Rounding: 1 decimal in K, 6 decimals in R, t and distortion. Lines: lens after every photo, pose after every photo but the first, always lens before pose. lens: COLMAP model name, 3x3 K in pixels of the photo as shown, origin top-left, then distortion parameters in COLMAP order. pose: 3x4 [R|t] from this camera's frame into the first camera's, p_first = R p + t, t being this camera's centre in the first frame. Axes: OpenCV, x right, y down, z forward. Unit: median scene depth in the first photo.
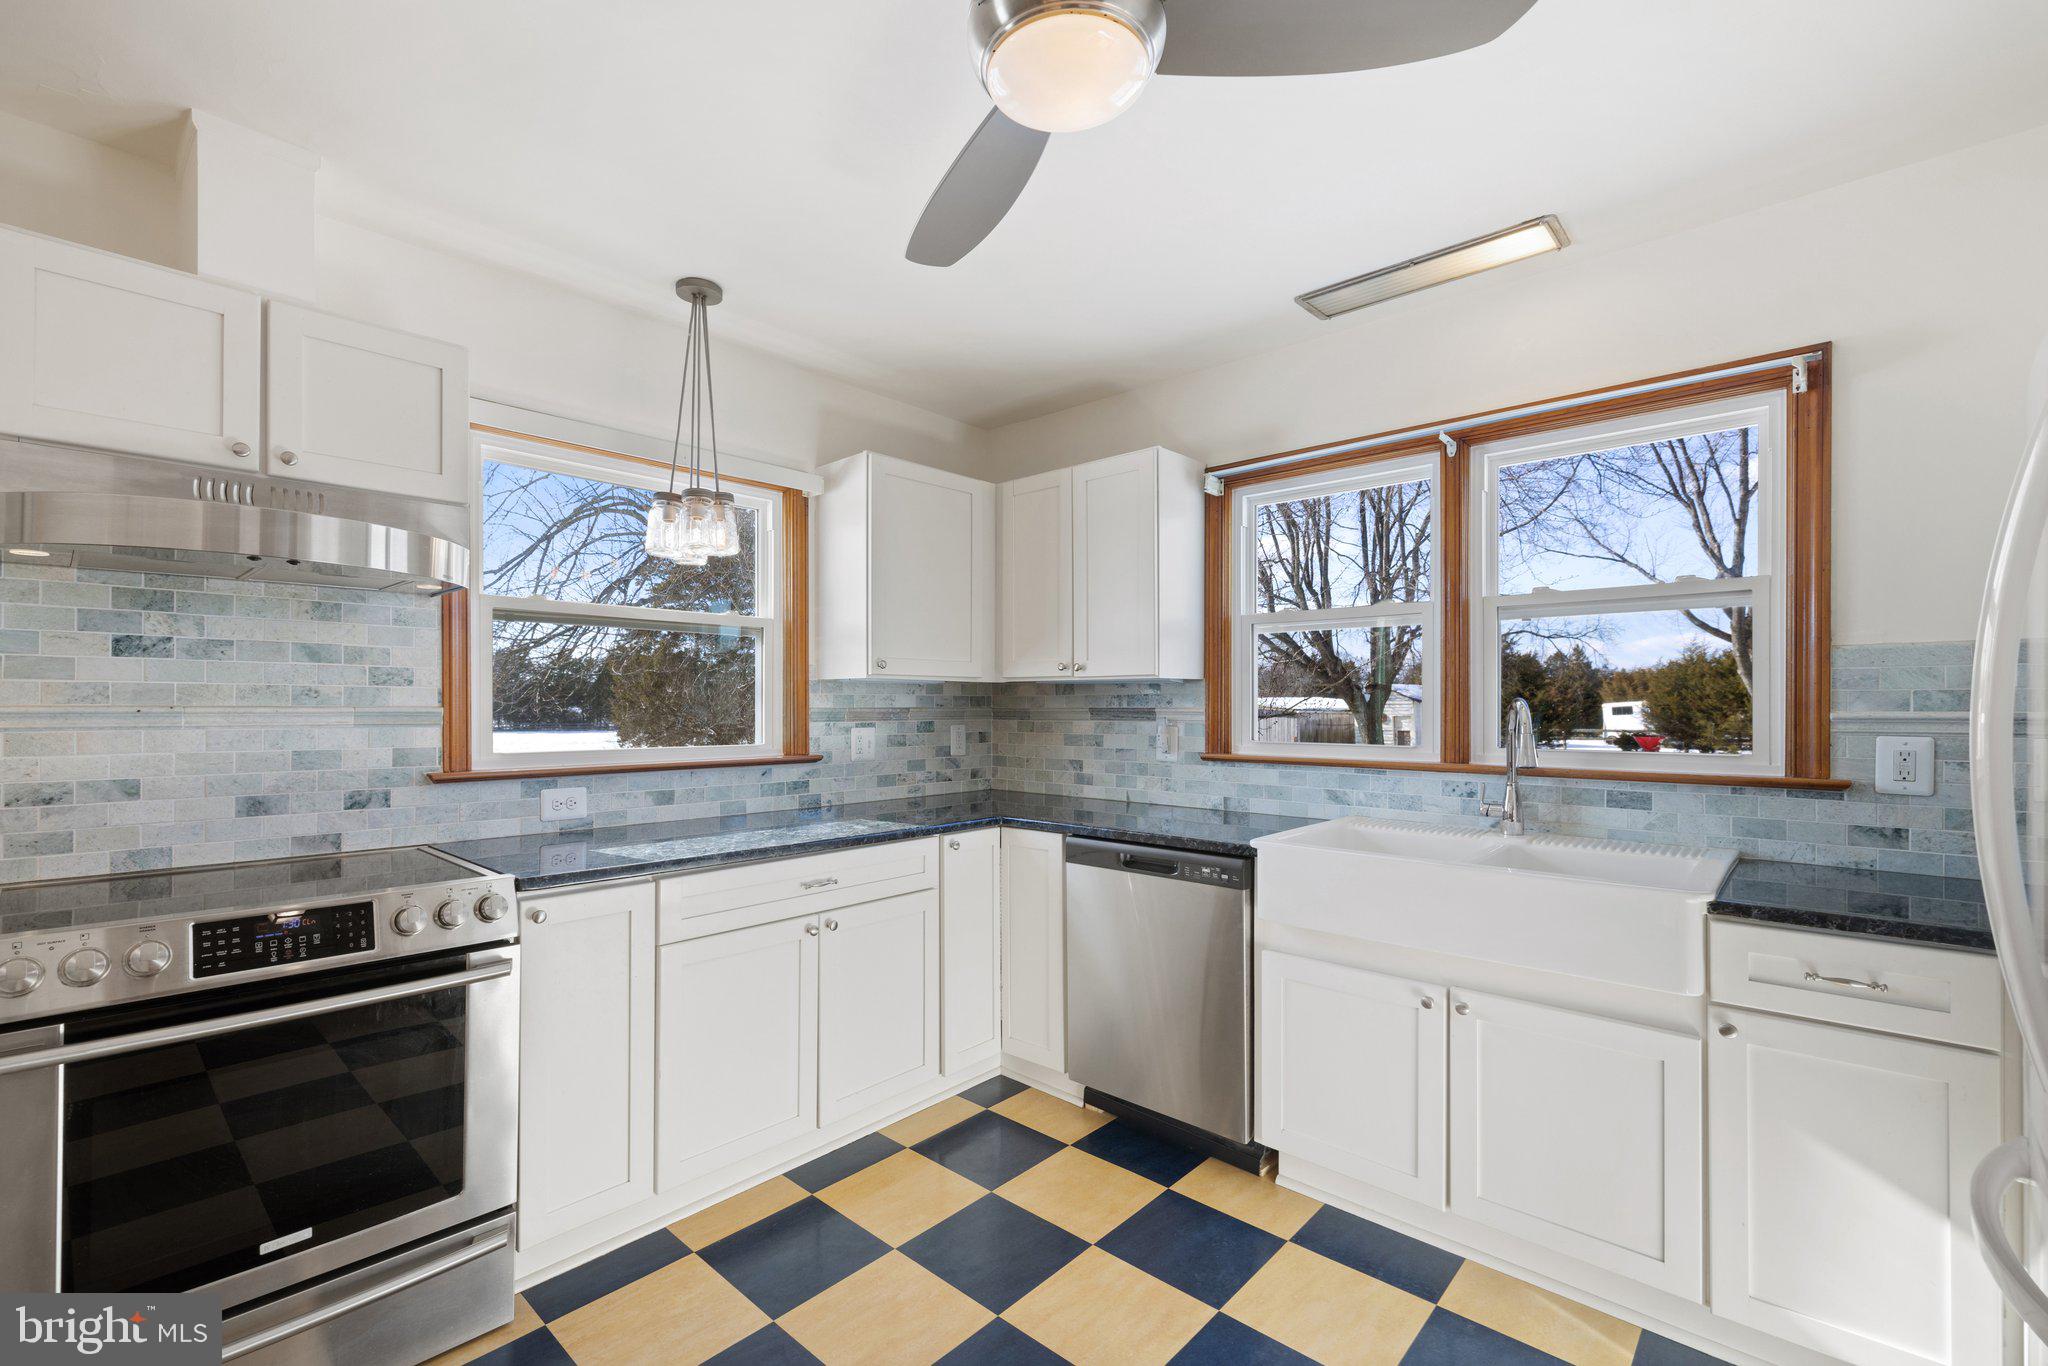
lens RADIAL K [[874.9, 0, 1019.5], [0, 874.9, 704.3], [0, 0, 1]] dist [-0.011111, 0.000527]
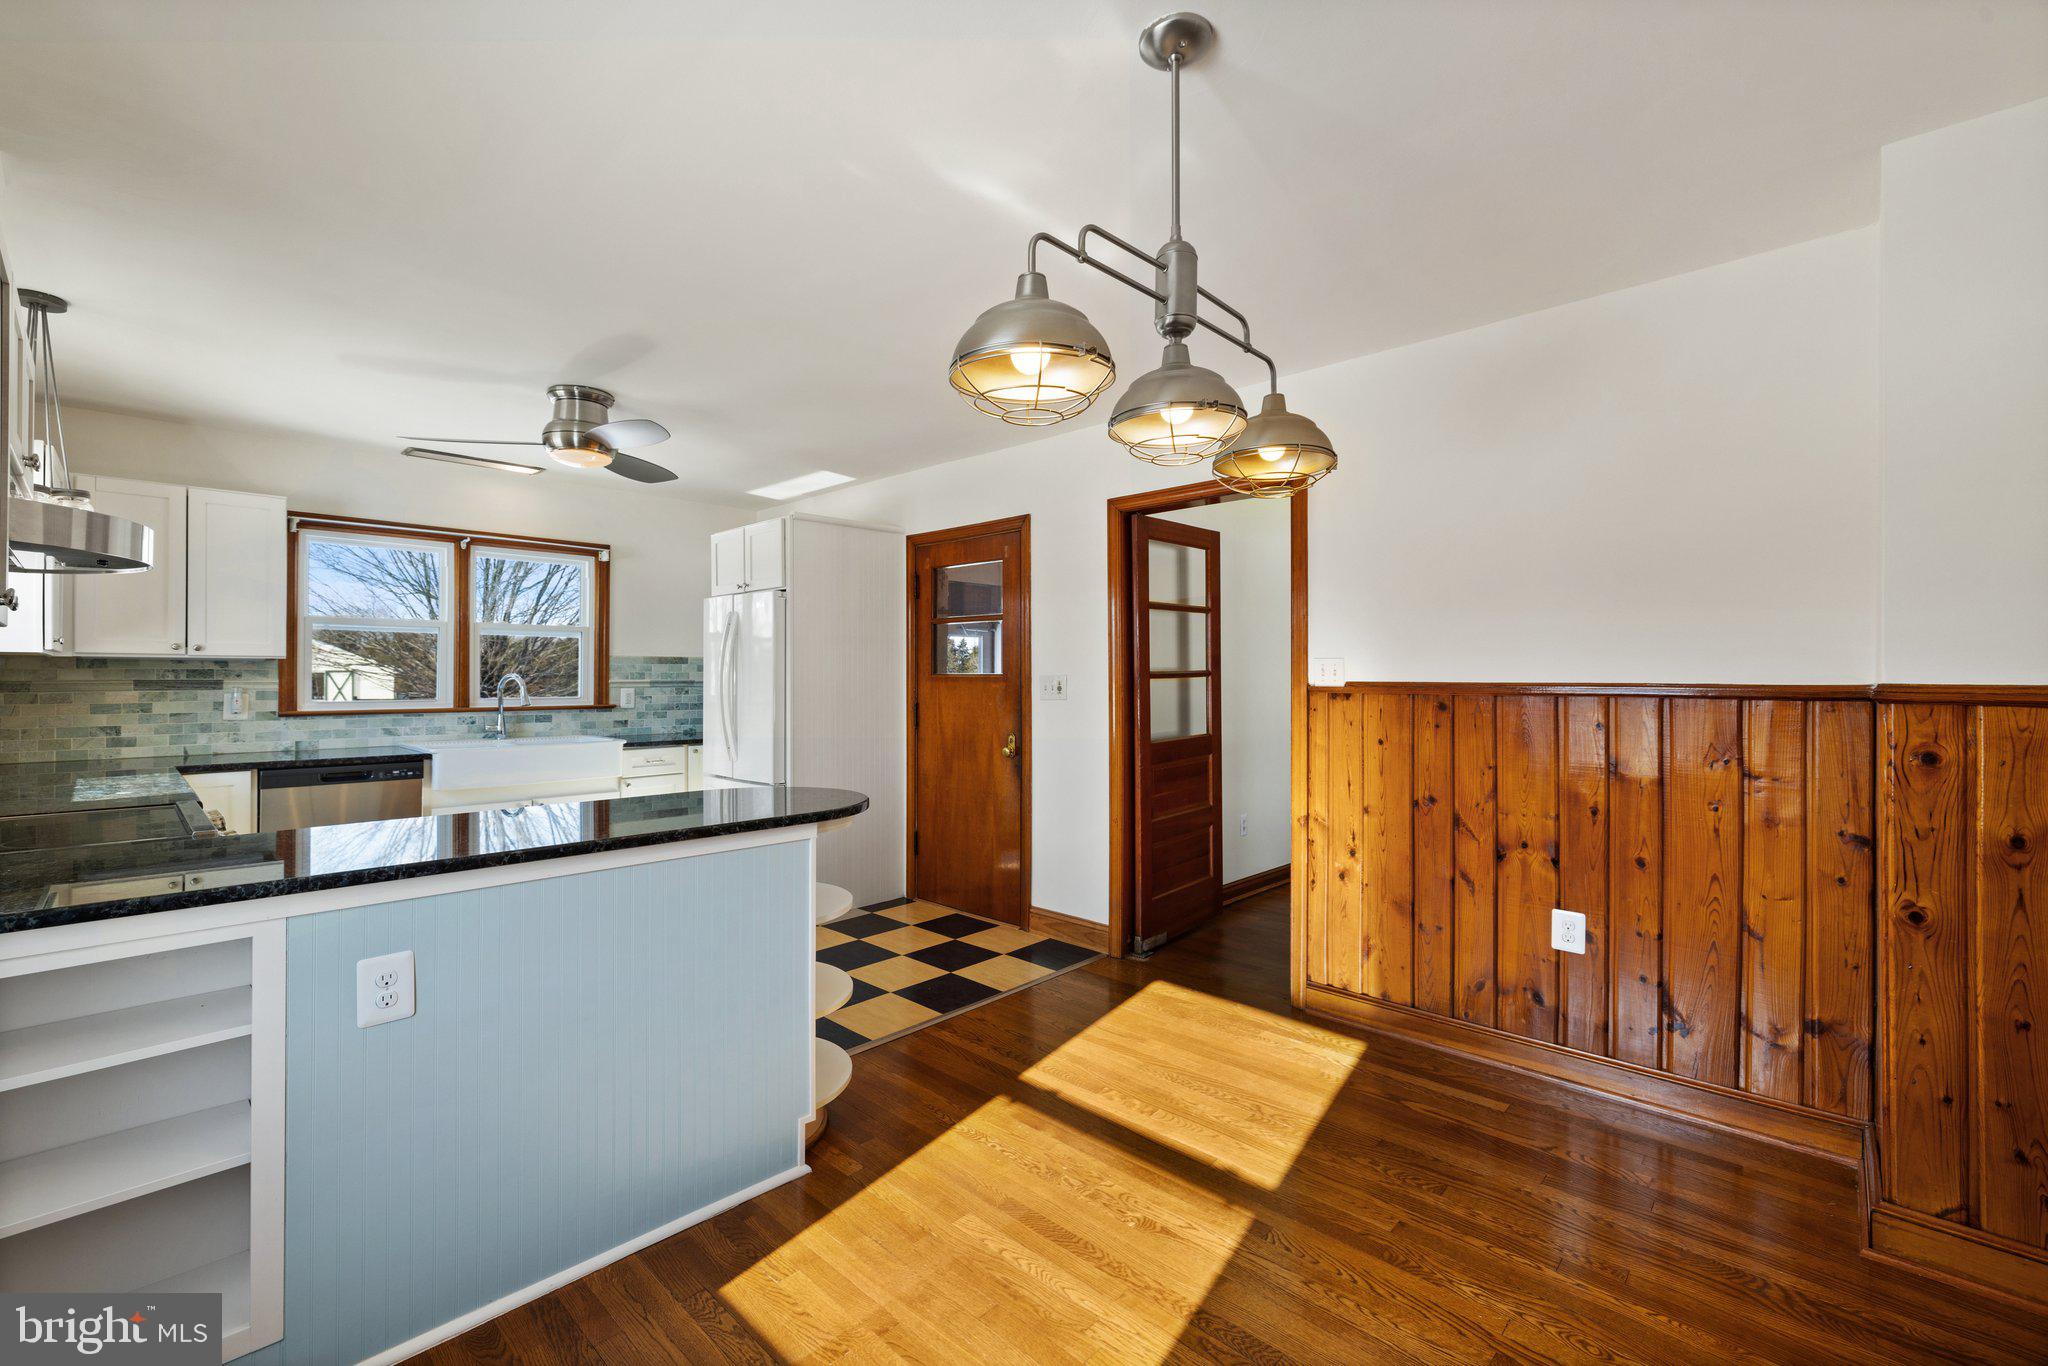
lens RADIAL K [[874.9, 0, 1022.3], [0, 874.9, 676.9], [0, 0, 1]] dist [-0.011111, 0.000527]
pose [[0.009561, -0.000392, 0.999954, -1.183601], [-0.000544, 1.000000, 0.000397, -0.001405], [-0.999954, -0.000547, 0.009561, -0.214419]]
